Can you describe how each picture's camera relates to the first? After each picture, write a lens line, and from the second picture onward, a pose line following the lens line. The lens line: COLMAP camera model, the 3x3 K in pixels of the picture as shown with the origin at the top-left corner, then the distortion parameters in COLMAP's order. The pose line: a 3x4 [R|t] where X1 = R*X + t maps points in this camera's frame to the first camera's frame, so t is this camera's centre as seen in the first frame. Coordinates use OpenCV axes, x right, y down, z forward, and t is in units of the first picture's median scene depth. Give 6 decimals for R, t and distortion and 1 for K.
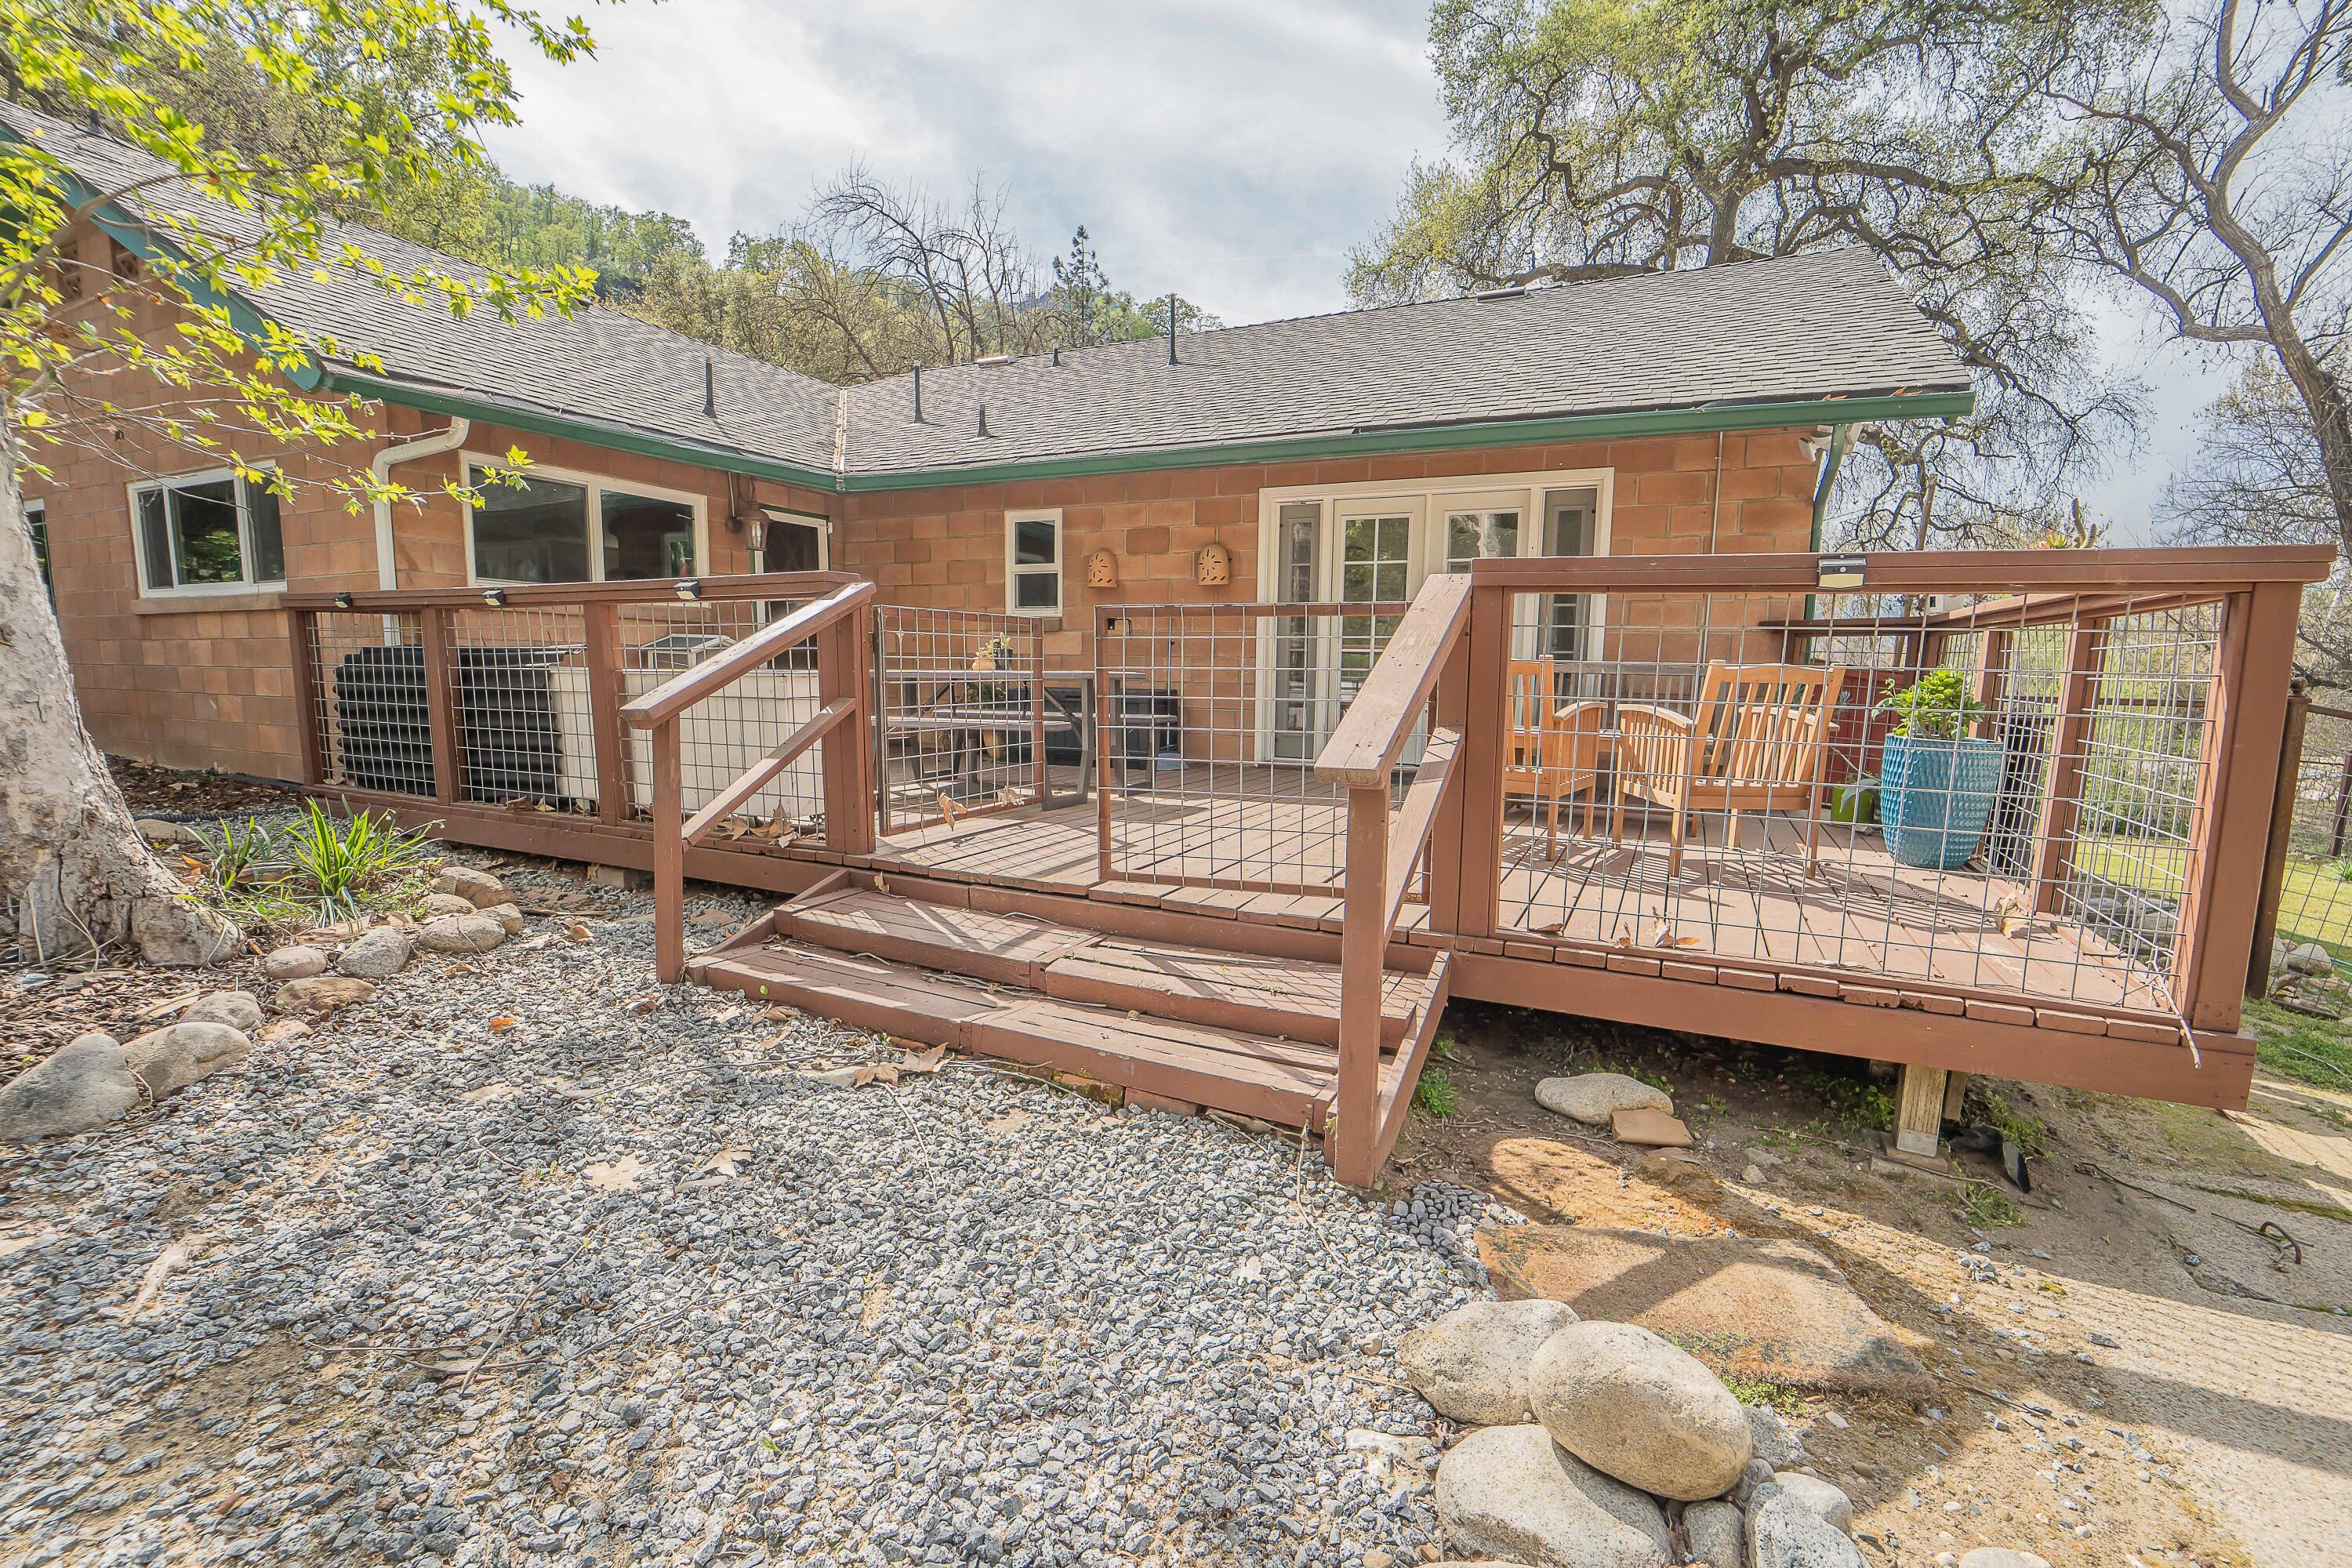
lens RADIAL K [[966.0, 0, 1219.3], [0, 966.0, 807.4], [0, 0, 1]] dist [-0.021000, -0.000306]
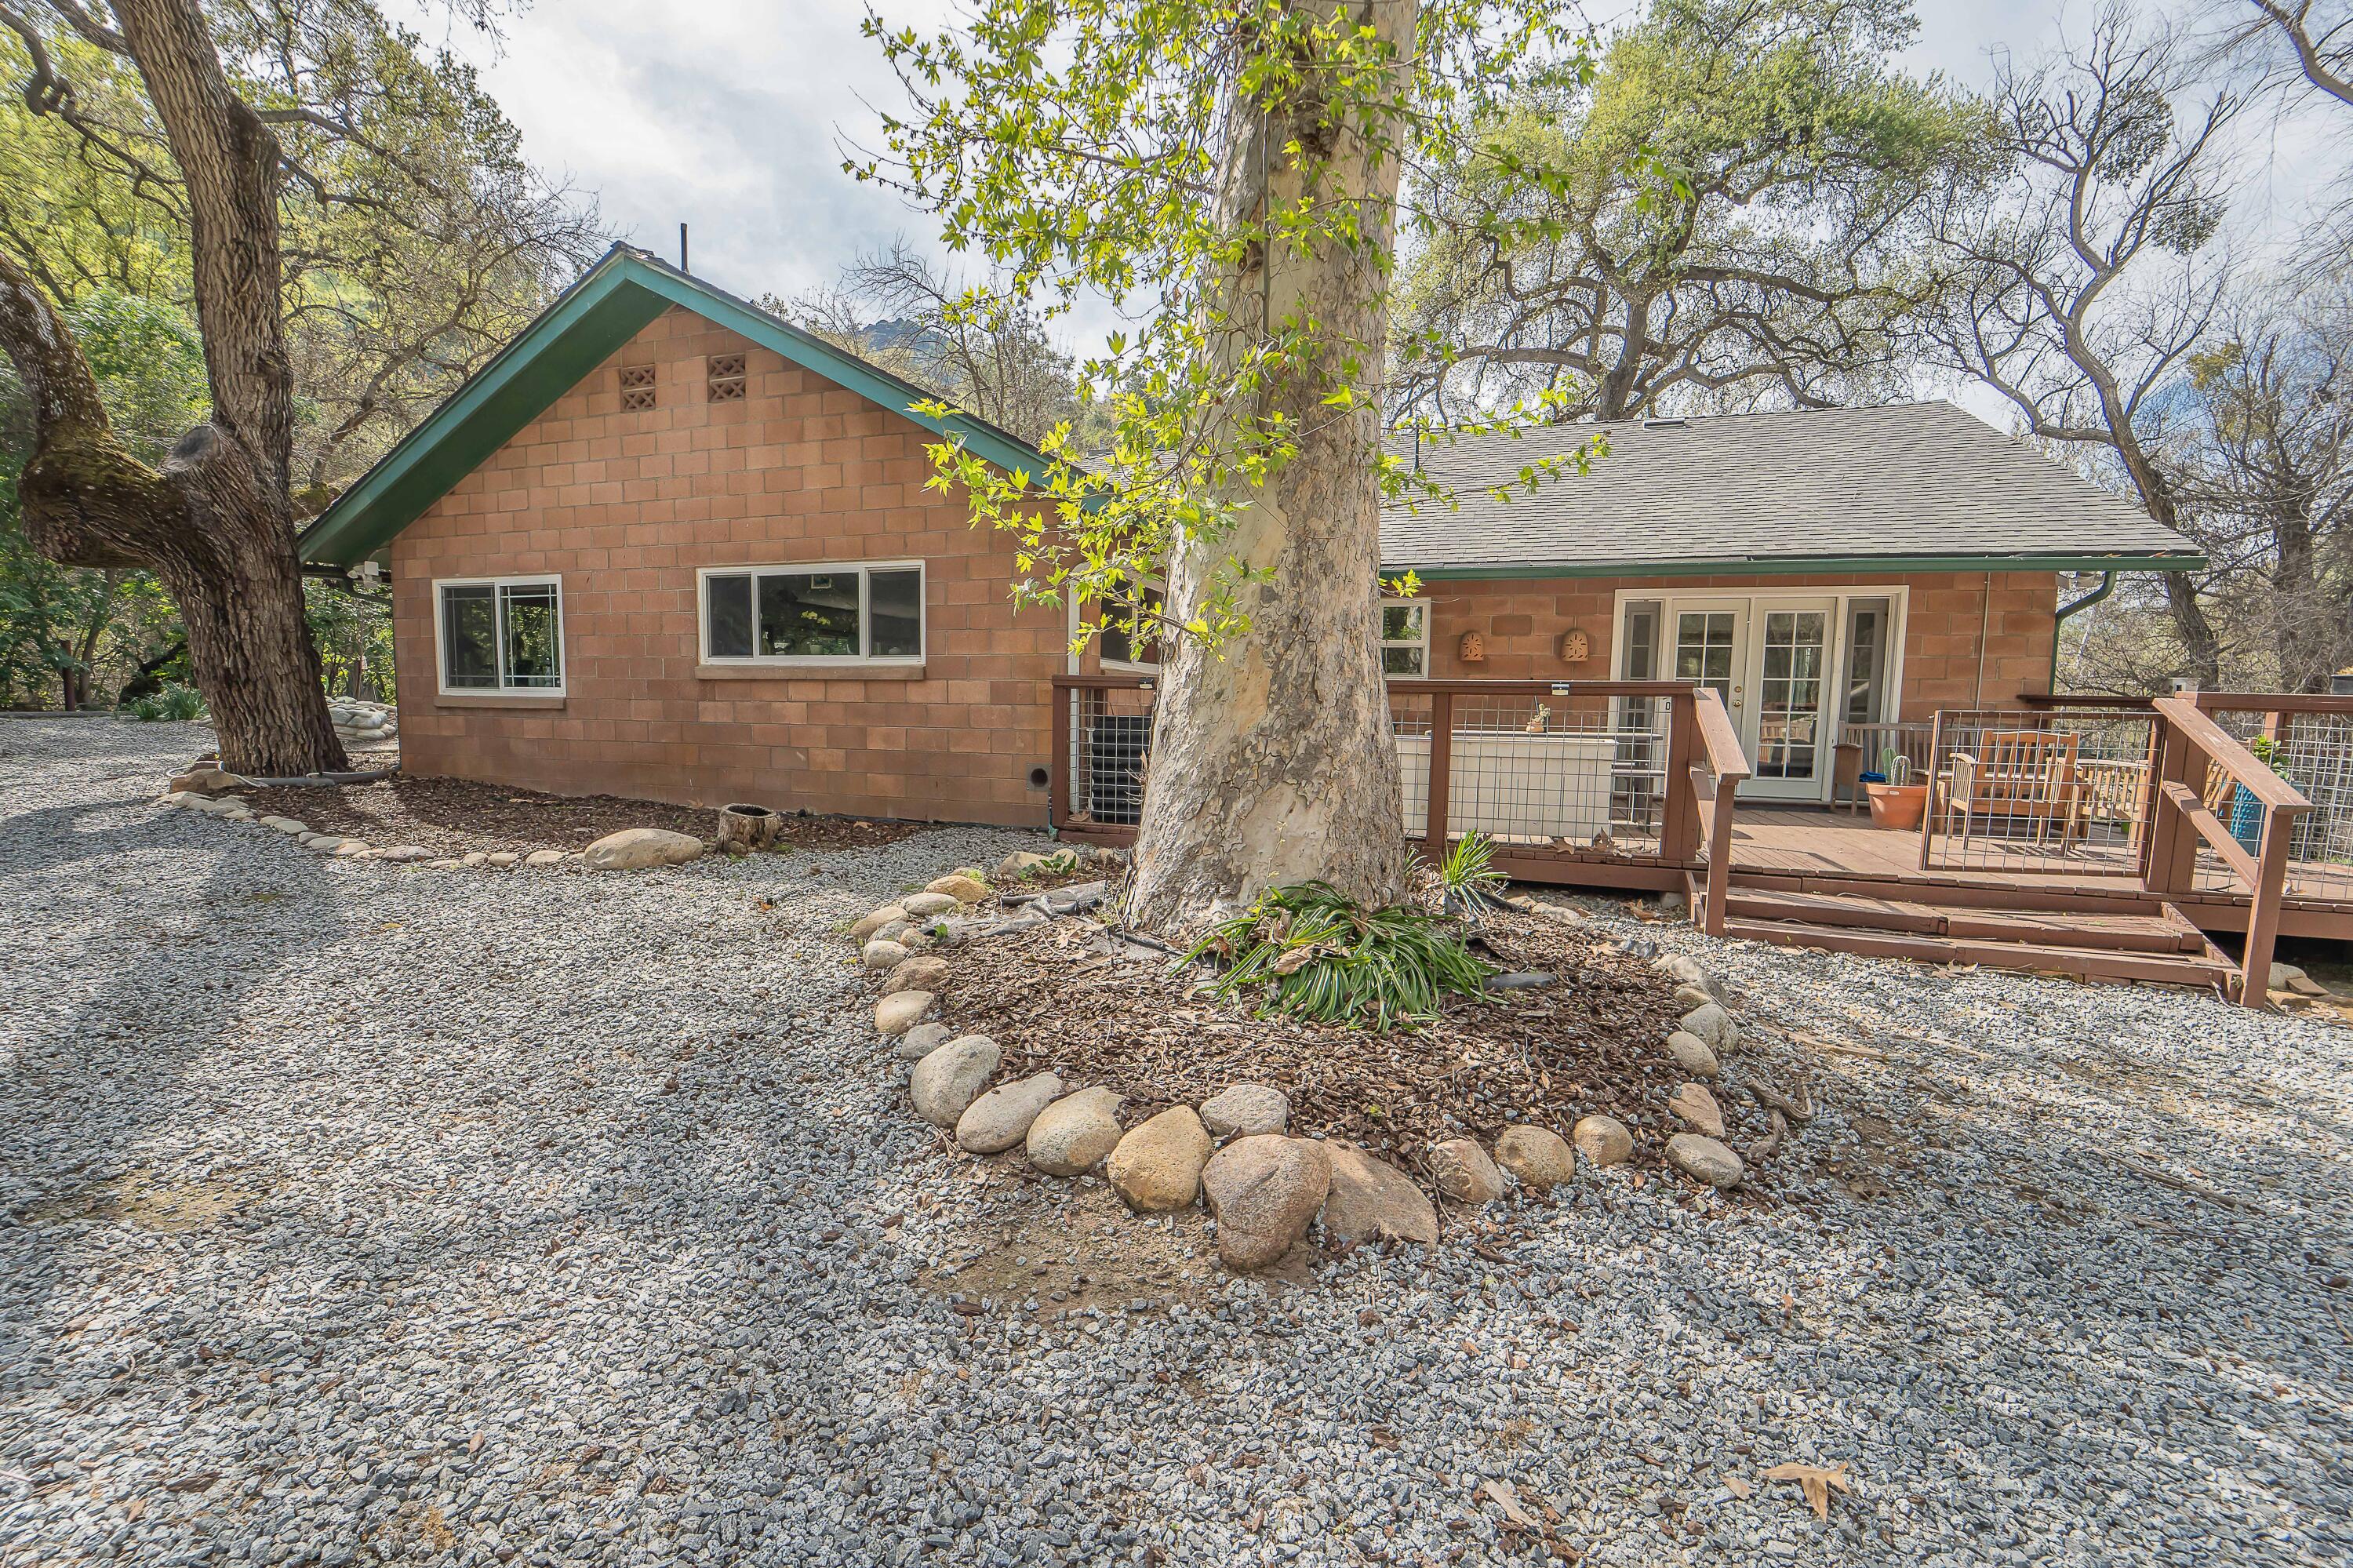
lens RADIAL K [[968.8, 0, 1133.0], [0, 968.8, 797.2], [0, 0, 1]] dist [-0.029243, -0.000014]
pose [[0.995843, -0.010560, 0.090471, -0.303072], [0.014320, 0.999056, -0.041016, -0.000699], [-0.089952, 0.042141, 0.995054, -0.098053]]
